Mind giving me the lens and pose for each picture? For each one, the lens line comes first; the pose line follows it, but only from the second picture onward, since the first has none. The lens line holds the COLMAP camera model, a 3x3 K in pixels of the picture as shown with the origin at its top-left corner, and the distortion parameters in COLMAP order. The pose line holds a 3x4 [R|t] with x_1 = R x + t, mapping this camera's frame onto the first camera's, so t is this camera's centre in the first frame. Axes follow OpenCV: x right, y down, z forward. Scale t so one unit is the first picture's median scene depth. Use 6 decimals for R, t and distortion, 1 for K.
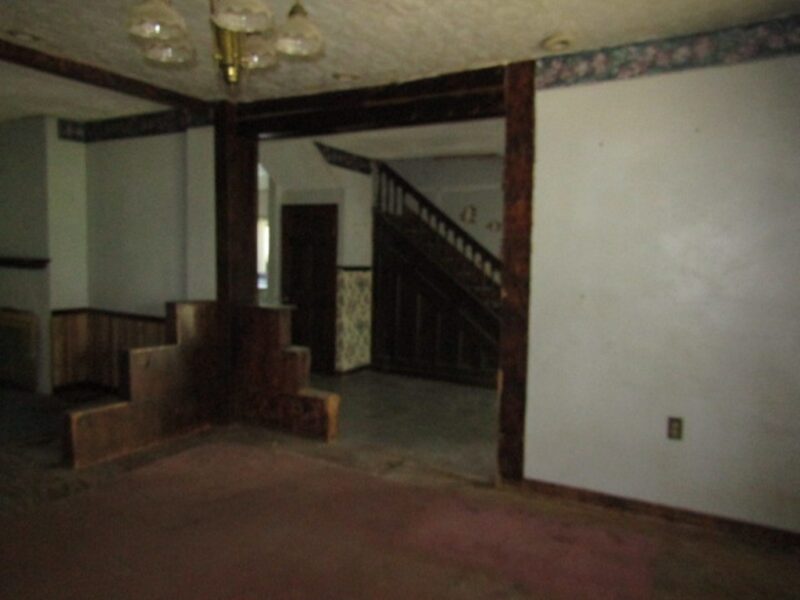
lens RADIAL K [[578.9, 0, 401.4], [0, 578.9, 311.6], [0, 0, 1]] dist [0.024077, 0.000967]
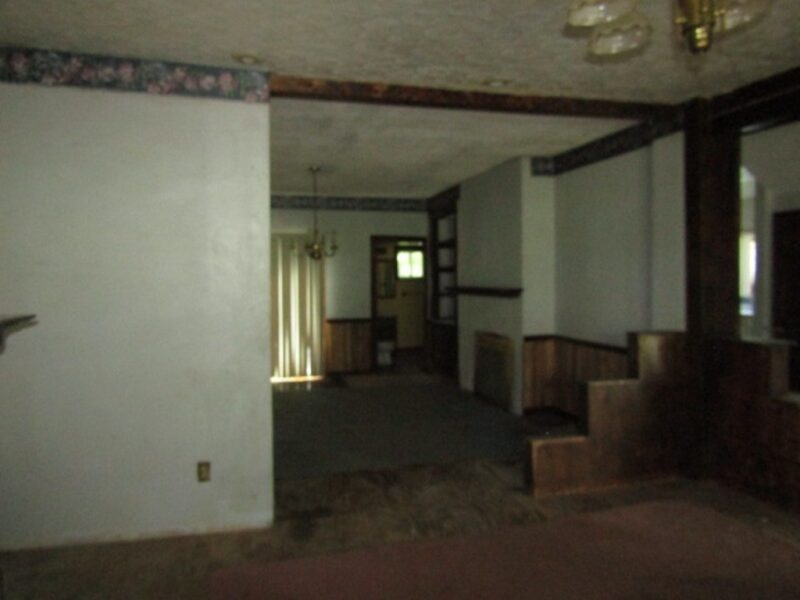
lens RADIAL K [[571.4, 0, 393.7], [0, 571.4, 297.9], [0, 0, 1]] dist [-0.027202, 0.011383]
pose [[0.702402, -0.013573, -0.711651, -0.025847], [-0.033116, 0.998112, -0.051721, -0.011106], [0.711009, 0.059896, 0.700627, 0.107229]]
